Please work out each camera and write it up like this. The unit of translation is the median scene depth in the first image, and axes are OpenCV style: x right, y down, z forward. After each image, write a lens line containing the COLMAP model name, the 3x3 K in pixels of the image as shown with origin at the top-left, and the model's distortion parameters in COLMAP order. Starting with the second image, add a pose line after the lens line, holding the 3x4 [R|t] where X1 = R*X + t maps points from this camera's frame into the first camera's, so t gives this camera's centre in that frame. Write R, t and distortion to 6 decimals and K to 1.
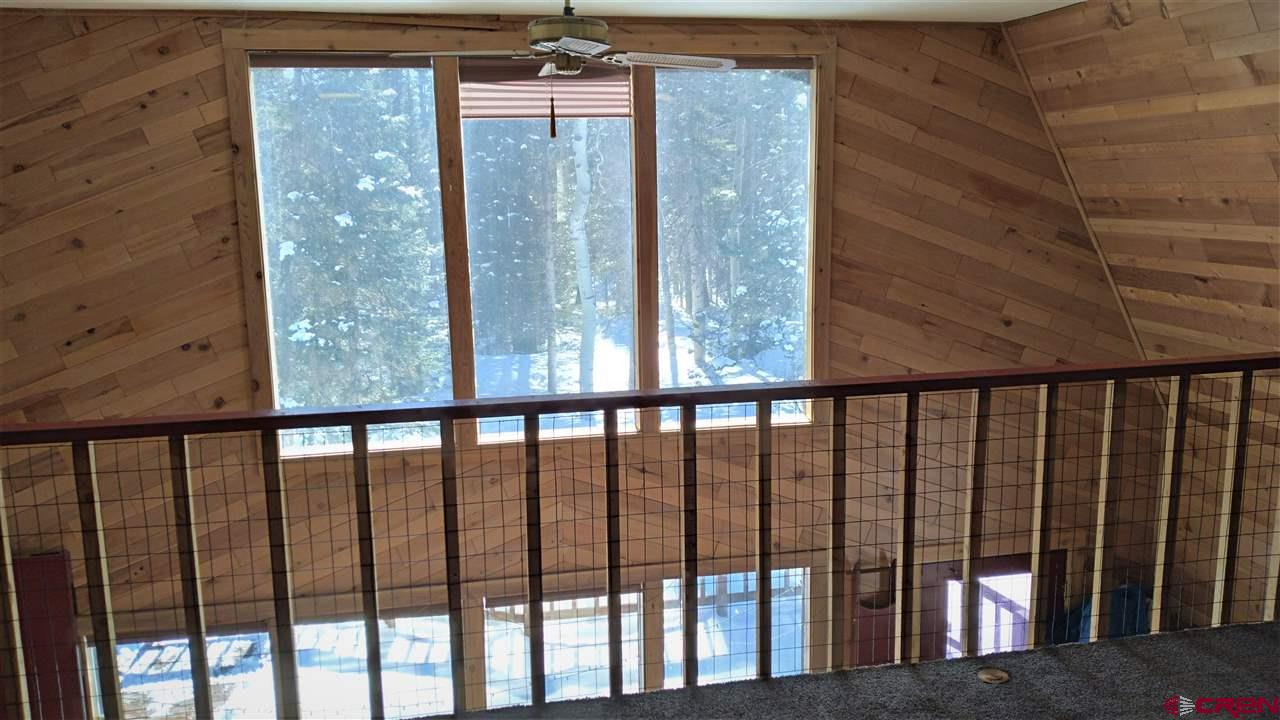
lens RADIAL K [[1001.2, 0, 641.7], [0, 1001.2, 370.3], [0, 0, 1]] dist [-0.011202, -0.012061]
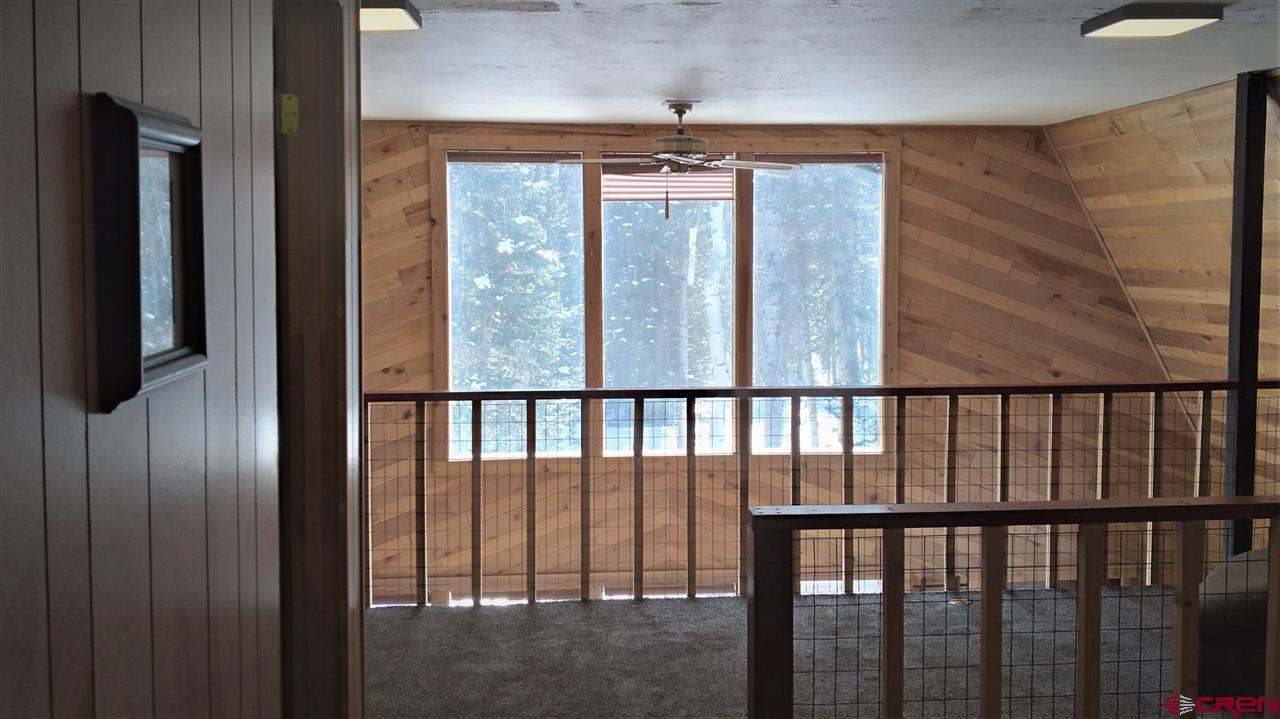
lens RADIAL K [[1787.4, 0, 637.7], [0, 1787.4, 359.7], [0, 0, 1]] dist [-0.164651, 0.000000]
pose [[0.988935, 0.021867, -0.146732, 0.195329], [-0.039283, 0.992370, -0.116869, 0.207041], [0.143057, 0.121340, 0.982248, -1.159204]]
